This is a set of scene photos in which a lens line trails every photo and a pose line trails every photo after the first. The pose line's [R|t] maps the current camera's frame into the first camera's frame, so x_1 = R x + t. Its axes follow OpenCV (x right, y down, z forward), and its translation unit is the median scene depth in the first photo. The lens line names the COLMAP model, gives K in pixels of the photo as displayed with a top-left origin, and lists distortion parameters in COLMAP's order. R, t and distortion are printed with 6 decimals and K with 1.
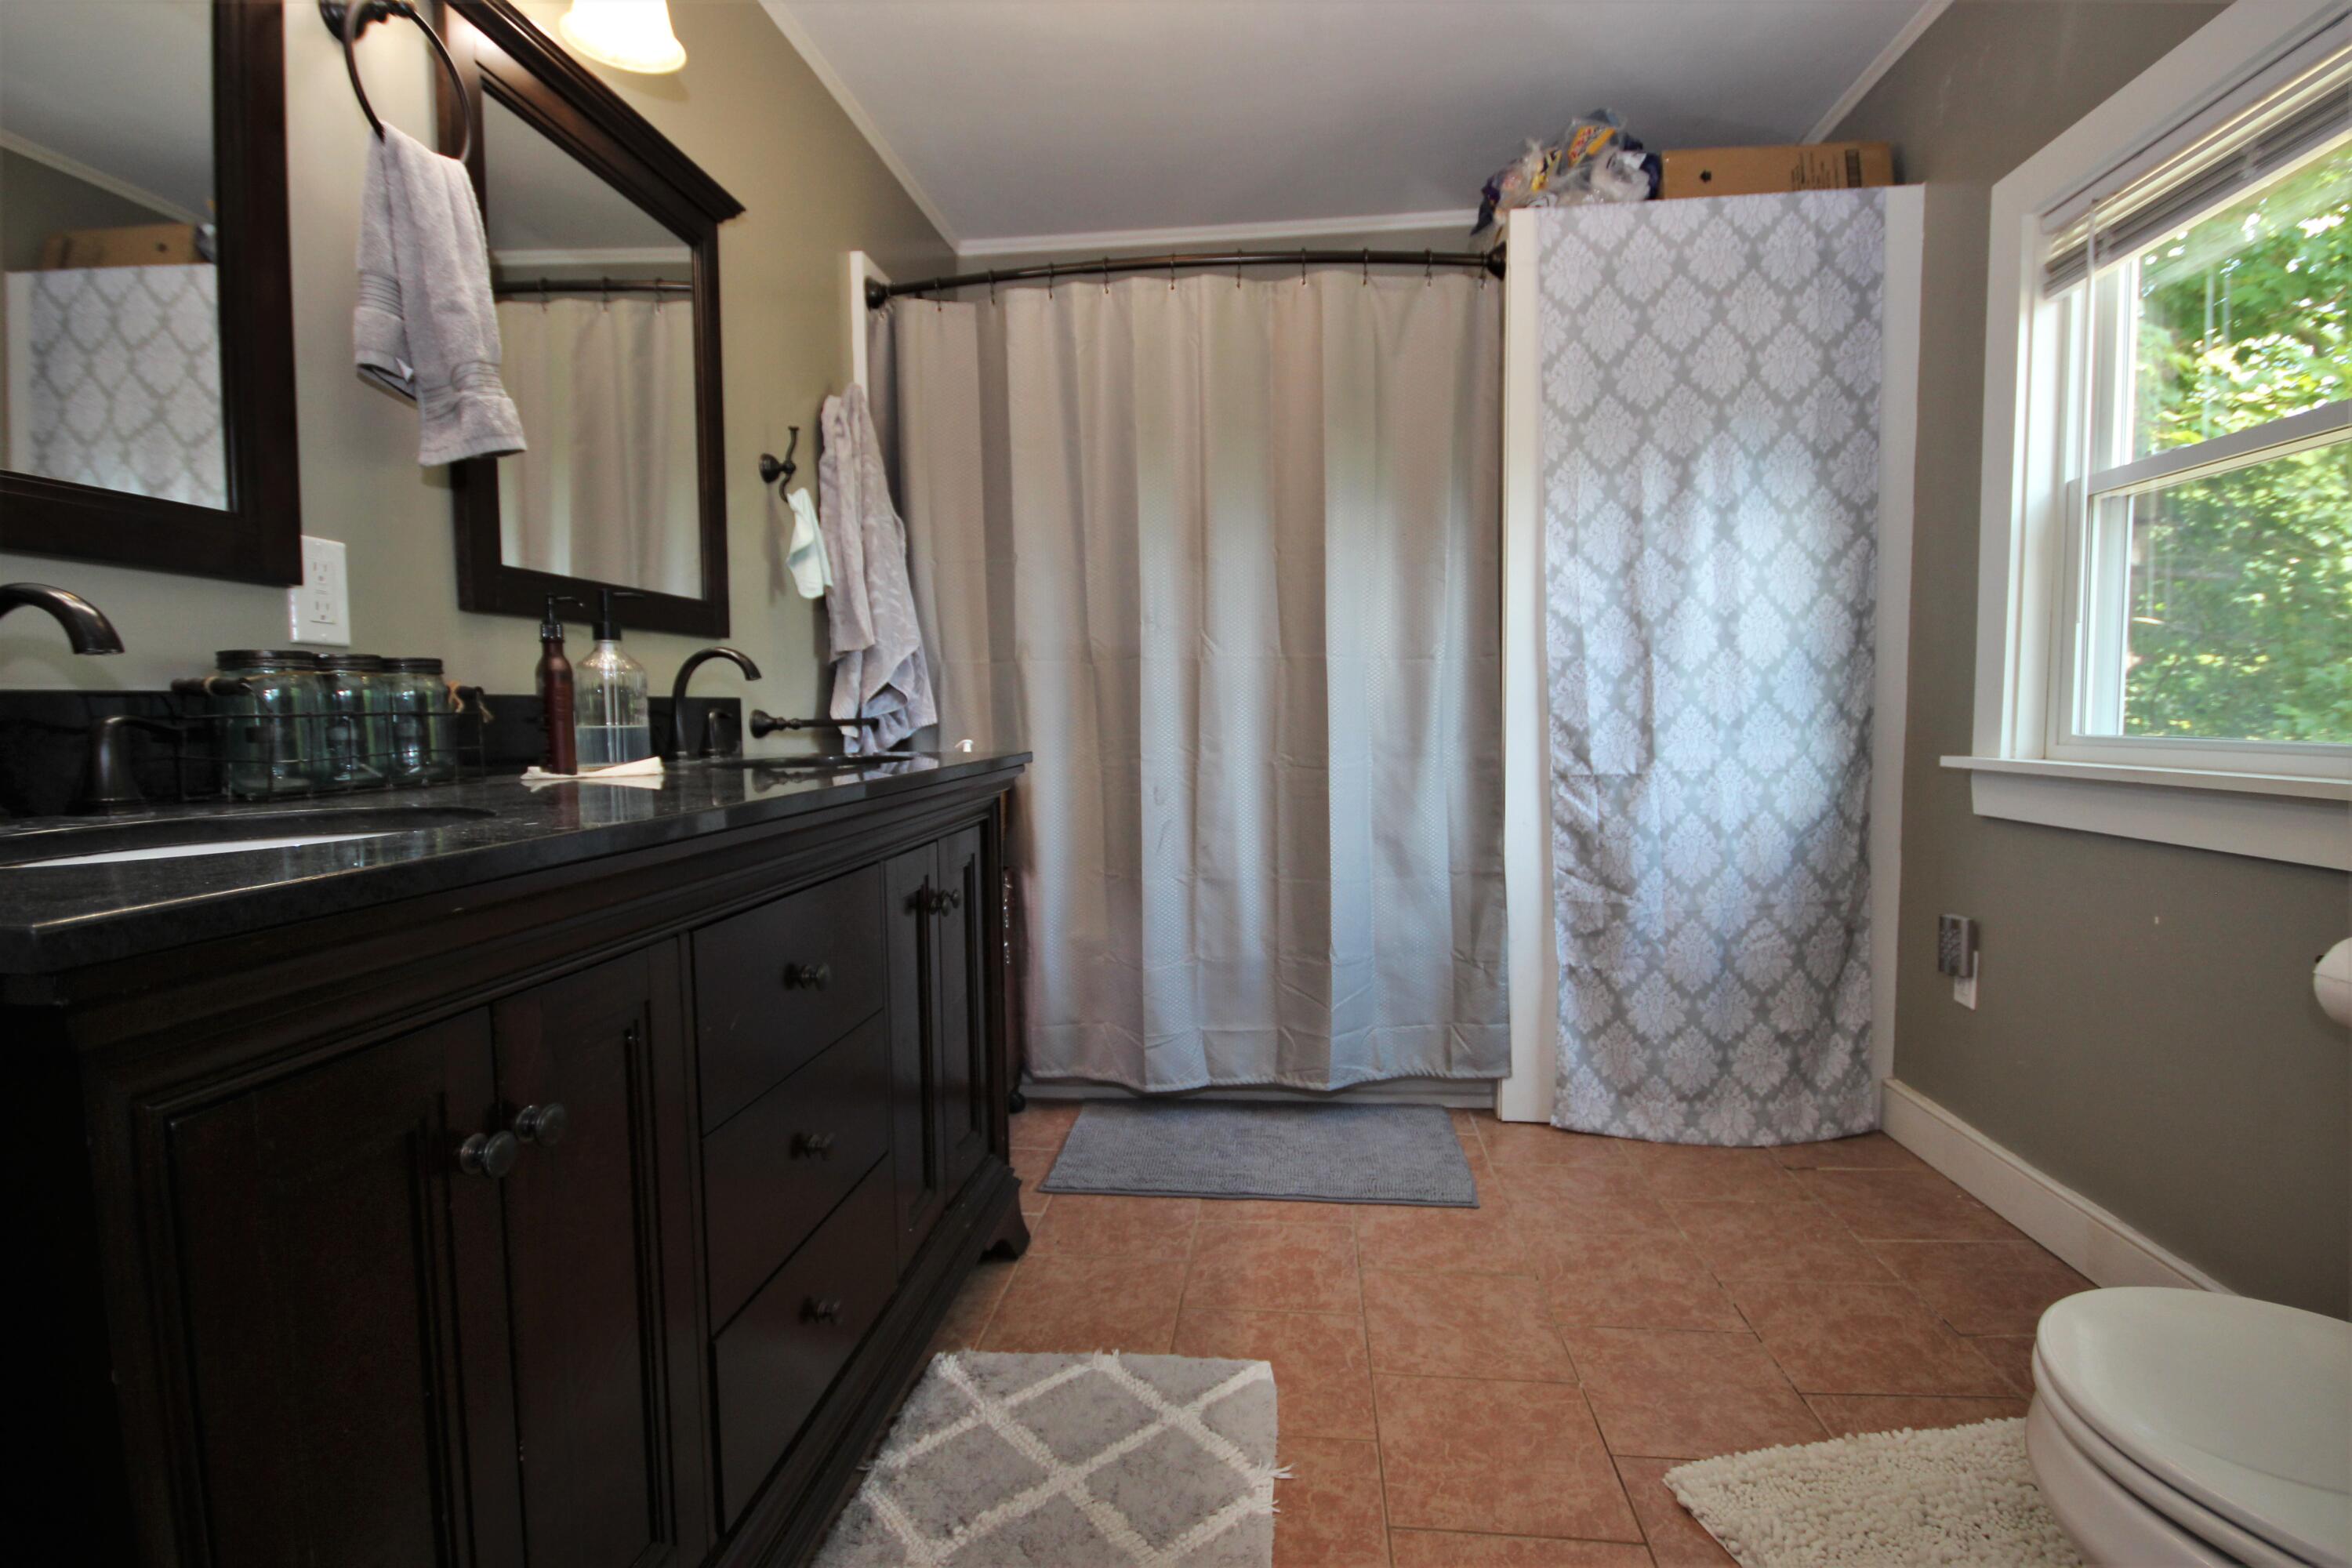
lens RADIAL K [[1088.6, 0, 1187.9], [0, 1088.6, 778.9], [0, 0, 1]] dist [0.006996, -0.010250]
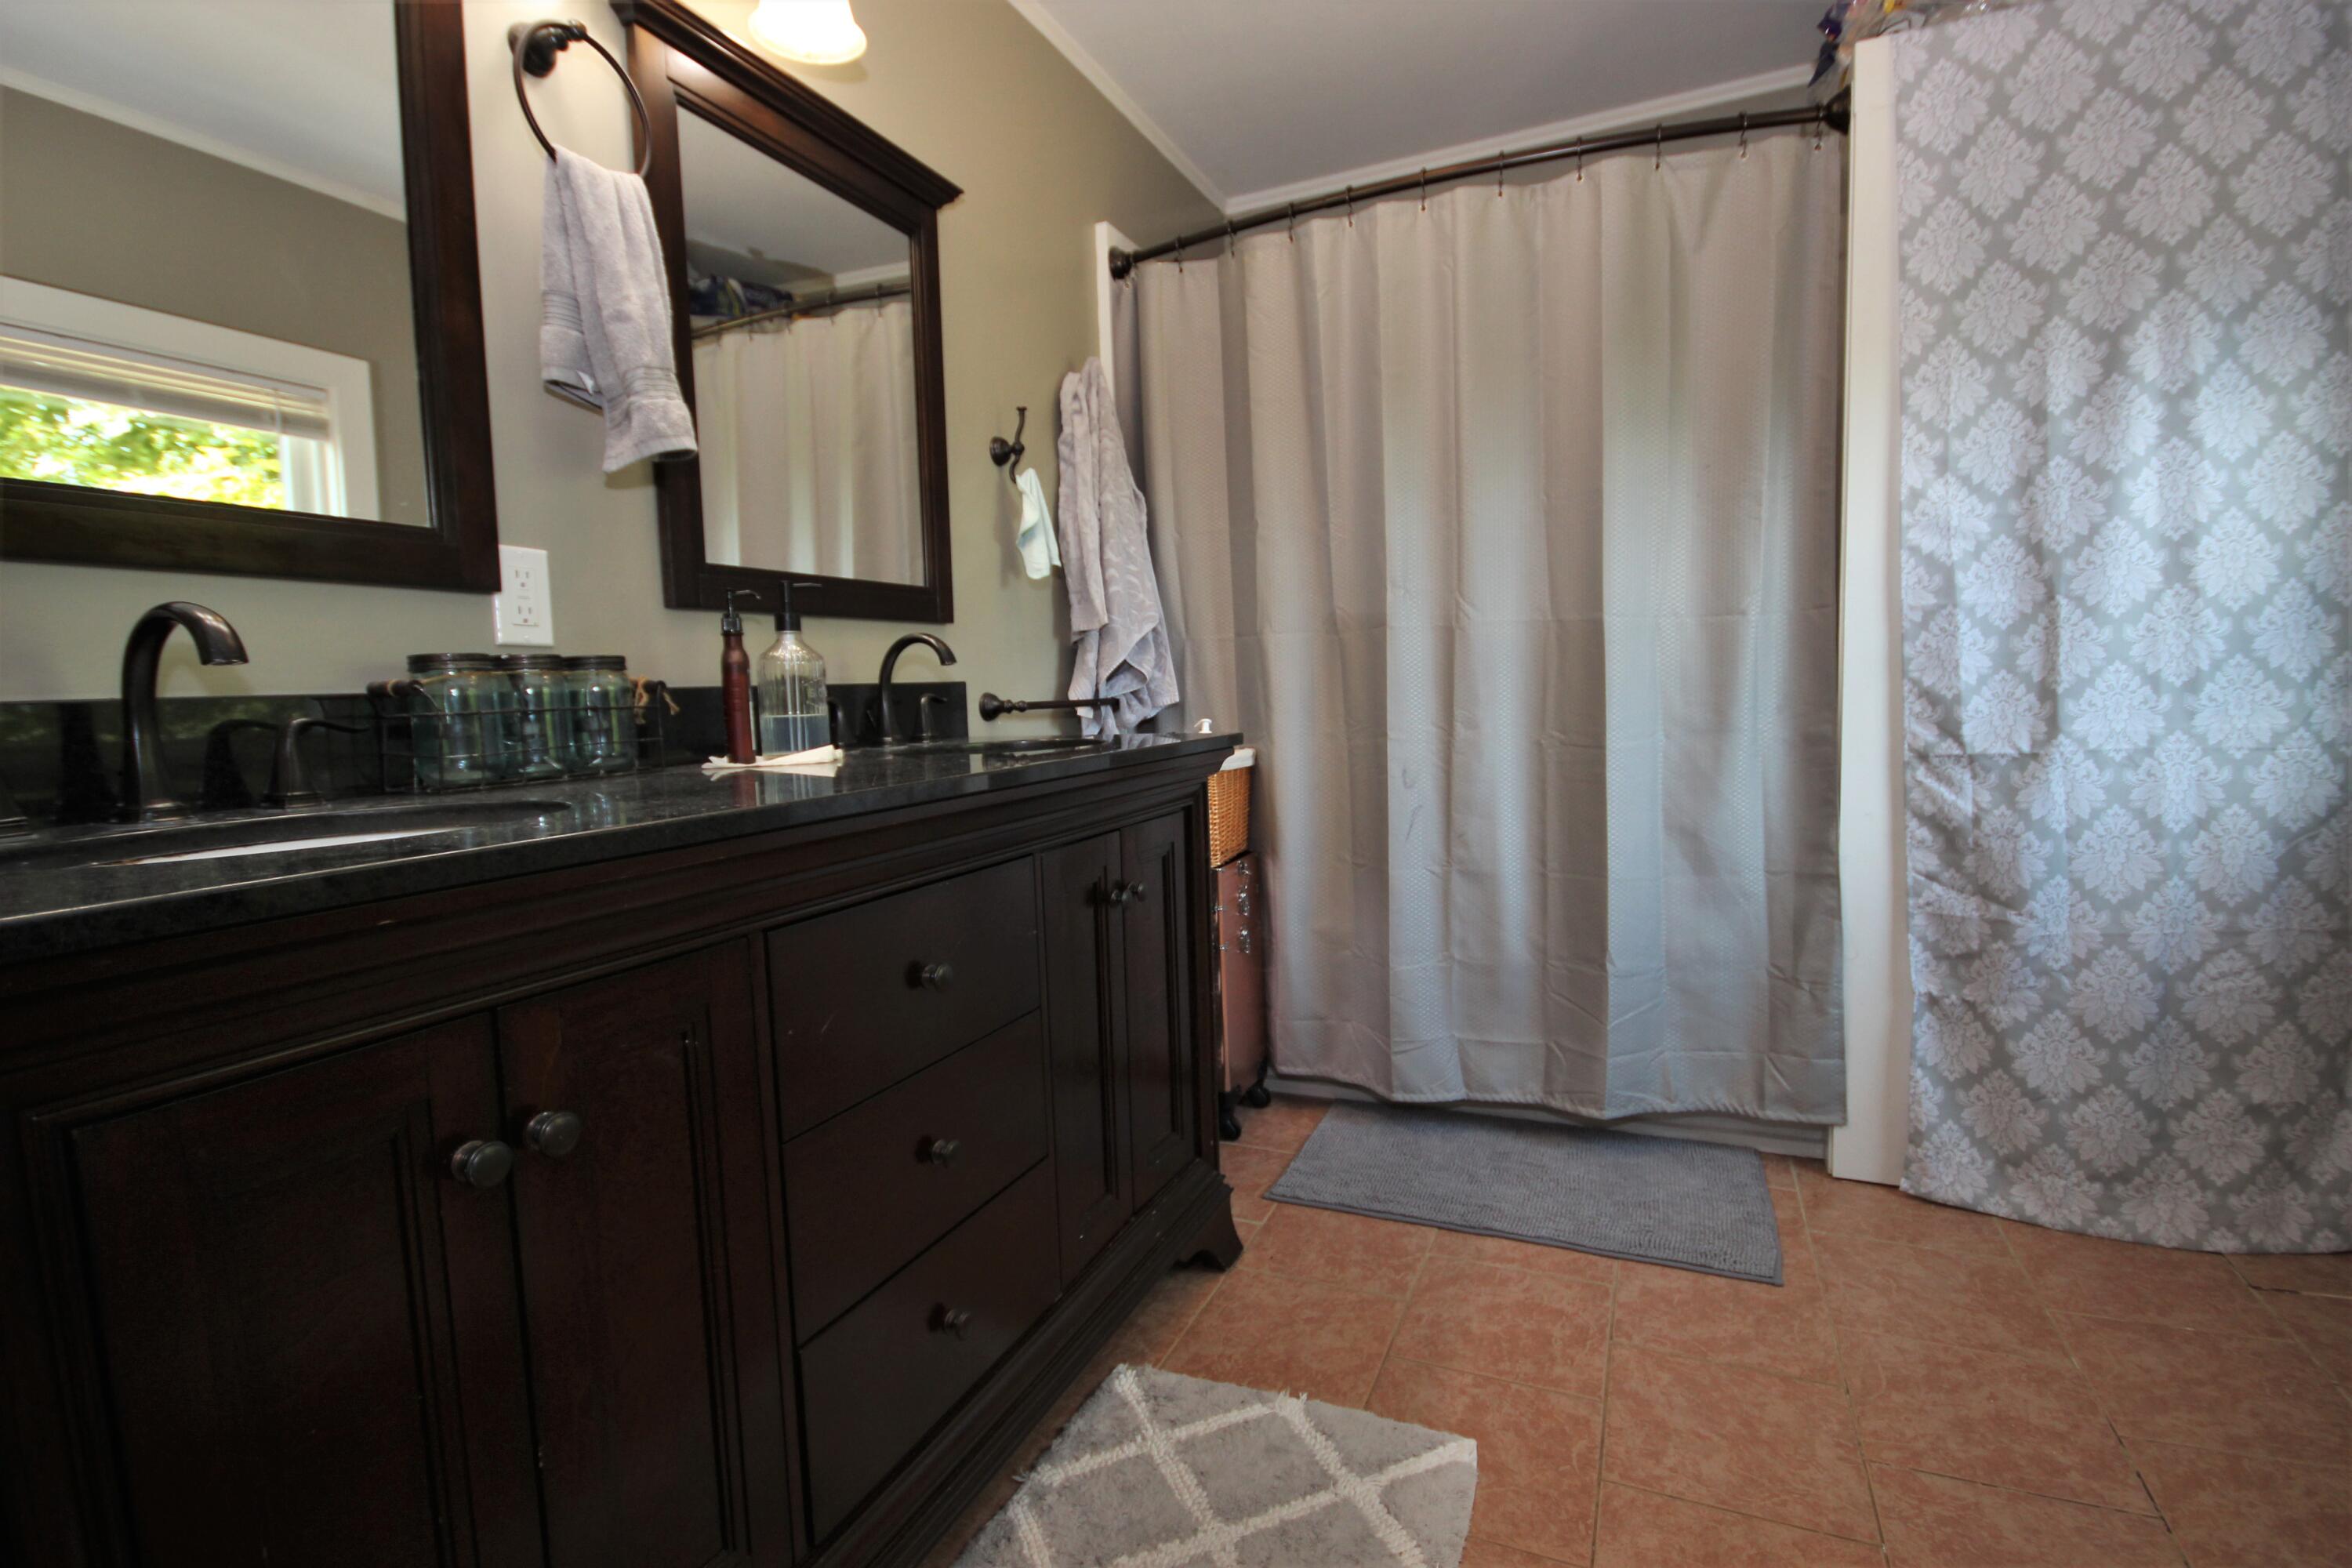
lens RADIAL K [[1088.6, 0, 1182.5], [0, 1088.6, 780.7], [0, 0, 1]] dist [0.006996, -0.010250]
pose [[0.950541, 0.005705, -0.310548, 0.100321], [0.002931, 0.999622, 0.027335, -0.010164], [0.310586, -0.026893, 0.950165, 0.102946]]
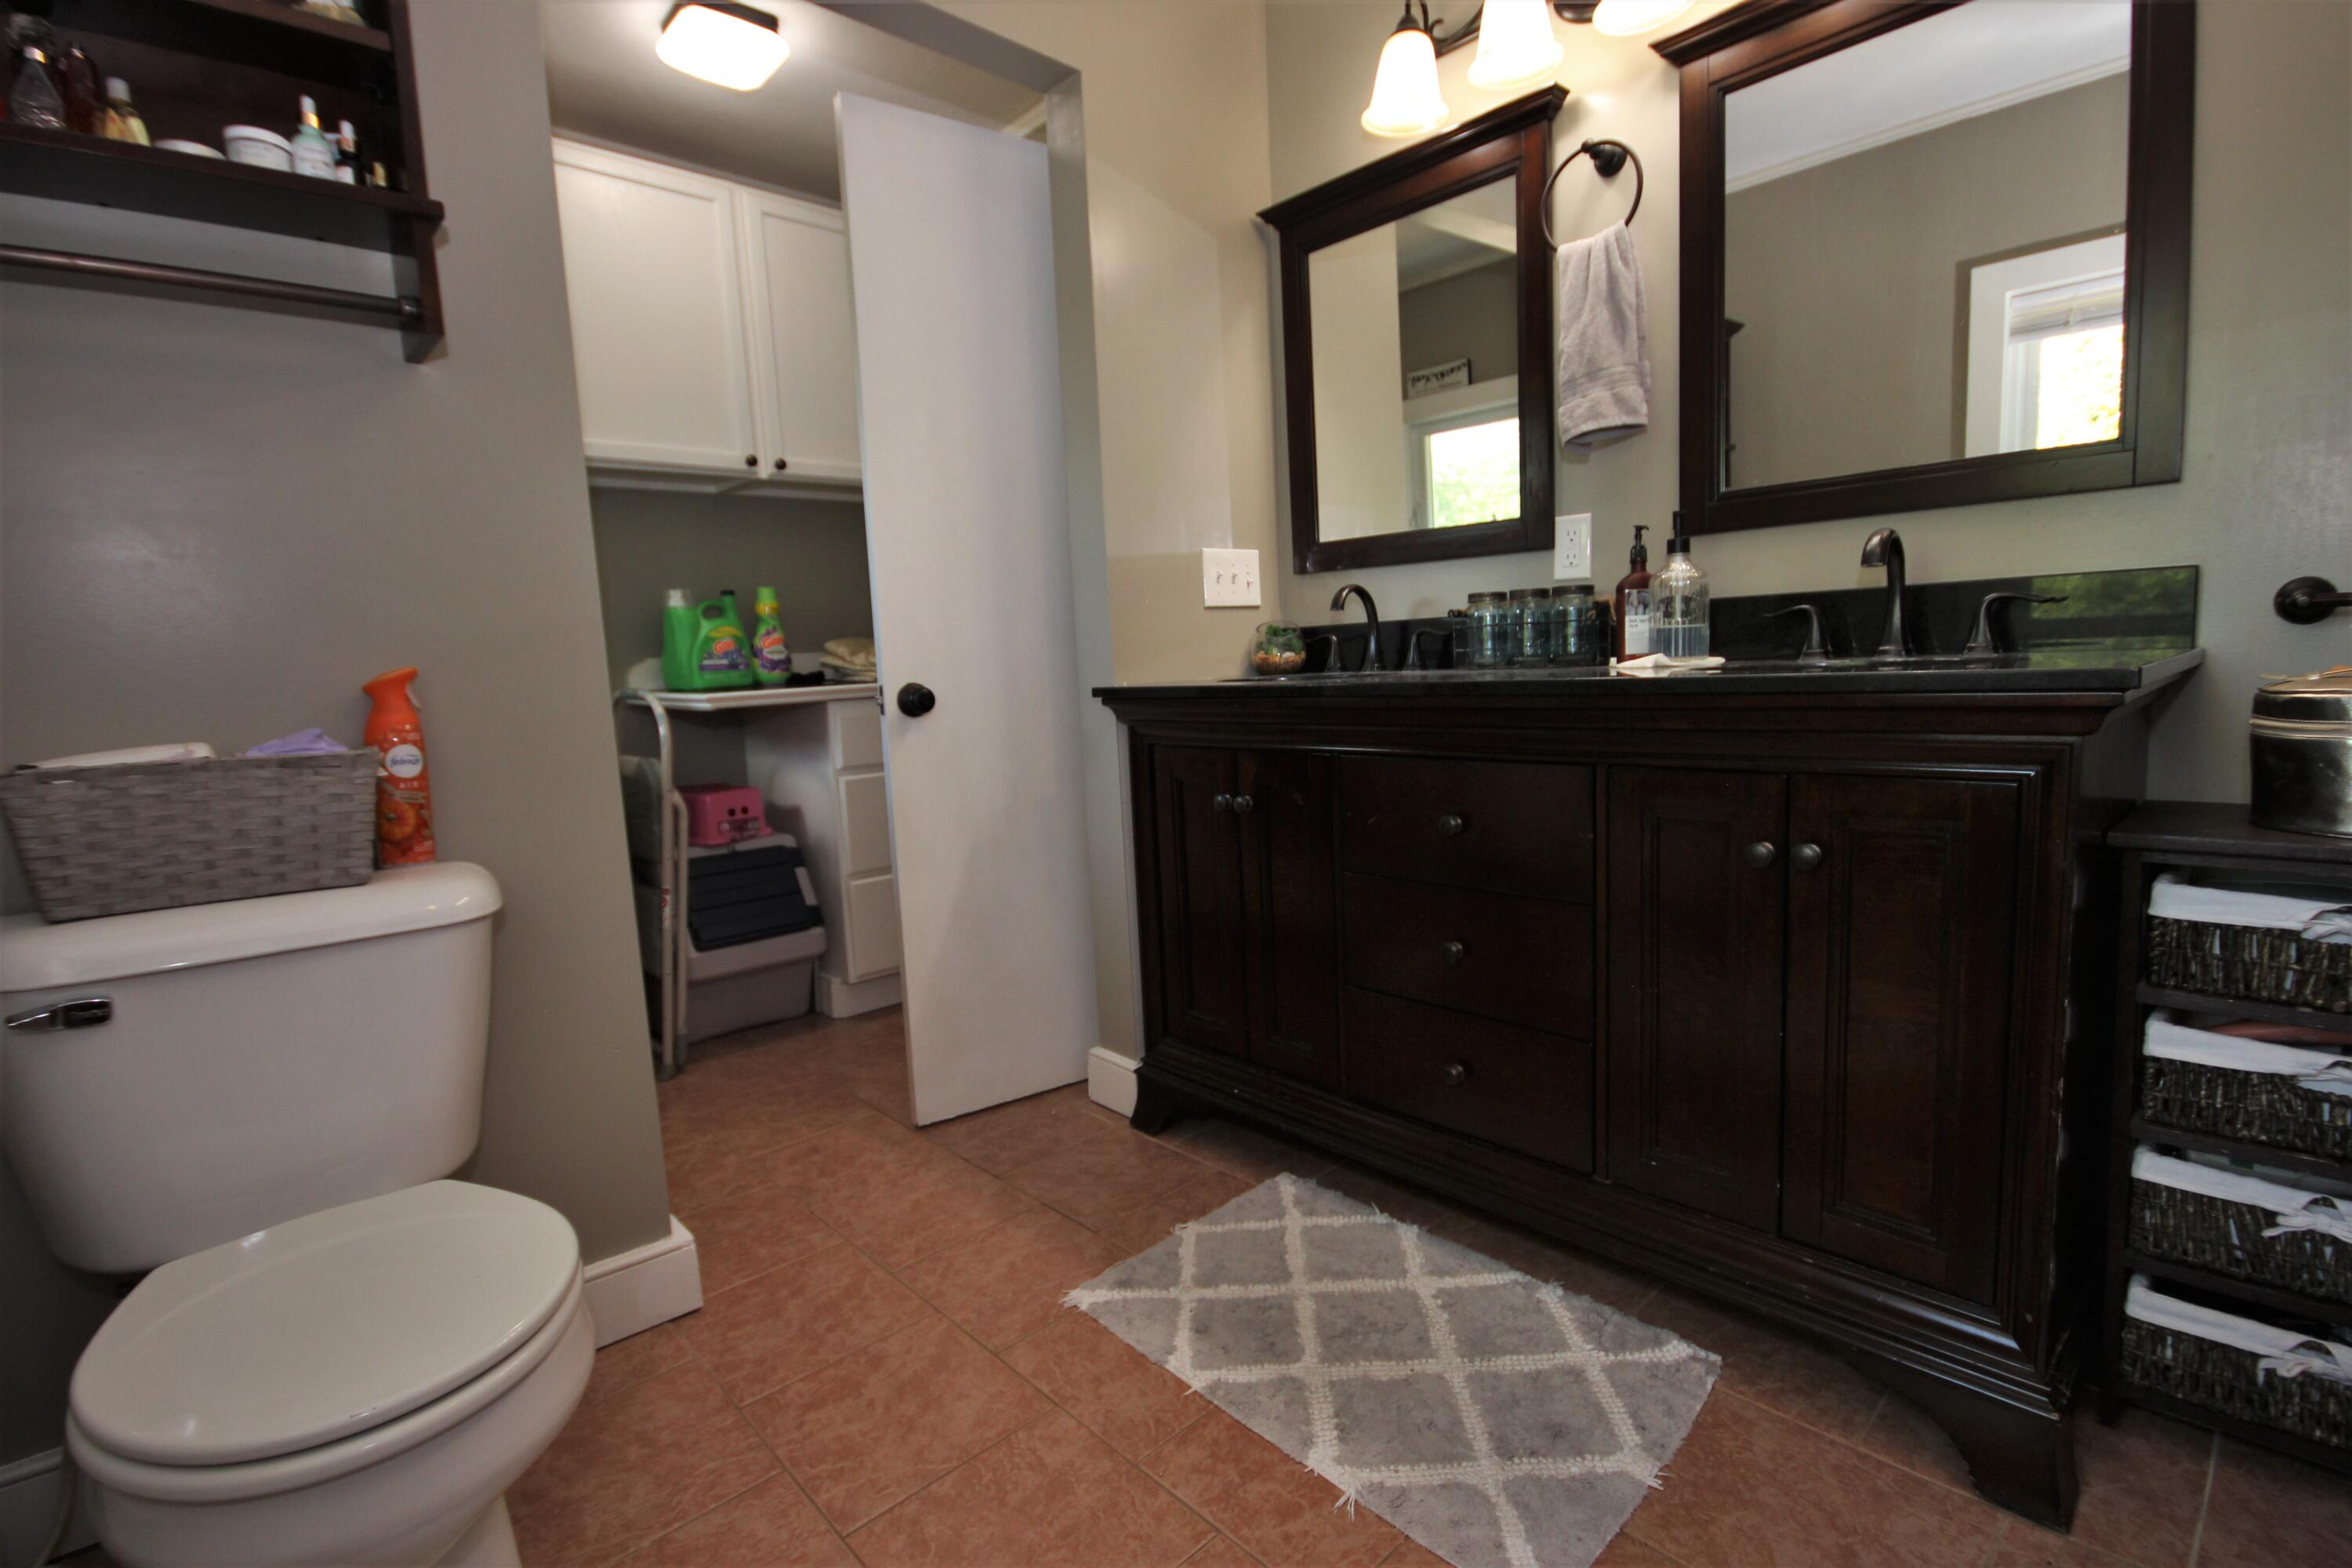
lens RADIAL K [[1088.6, 0, 1184.6], [0, 1088.6, 777.9], [0, 0, 1]] dist [0.006996, -0.010250]
pose [[-0.658327, 0.119524, -0.743182, 0.543888], [-0.002525, 0.986957, 0.160967, -0.054546], [0.752728, 0.107846, -0.649438, 1.017150]]
